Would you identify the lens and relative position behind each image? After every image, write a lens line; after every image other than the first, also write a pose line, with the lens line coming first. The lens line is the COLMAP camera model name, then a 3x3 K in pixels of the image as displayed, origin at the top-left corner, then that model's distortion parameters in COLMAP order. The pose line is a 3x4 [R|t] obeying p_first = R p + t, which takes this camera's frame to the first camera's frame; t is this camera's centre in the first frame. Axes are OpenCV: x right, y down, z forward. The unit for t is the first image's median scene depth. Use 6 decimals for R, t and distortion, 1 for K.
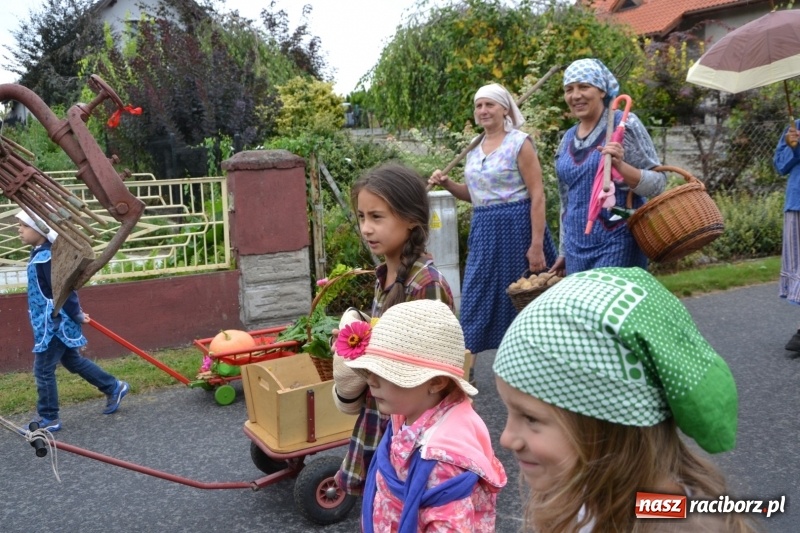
lens RADIAL K [[815.2, 0, 400.0], [0, 815.2, 266.5], [0, 0, 1]] dist [-0.059304, 0.096494]
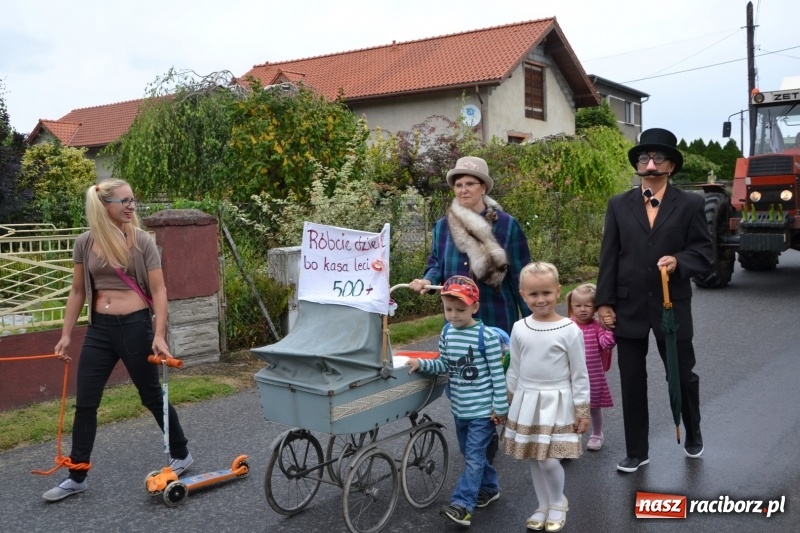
lens RADIAL K [[815.2, 0, 400.0], [0, 815.2, 266.5], [0, 0, 1]] dist [-0.059304, 0.096494]
pose [[0.897534, -0.013974, 0.440725, -0.233425], [0.052971, 0.995676, -0.076305, 0.024808], [-0.437753, 0.091832, 0.894393, -0.092962]]
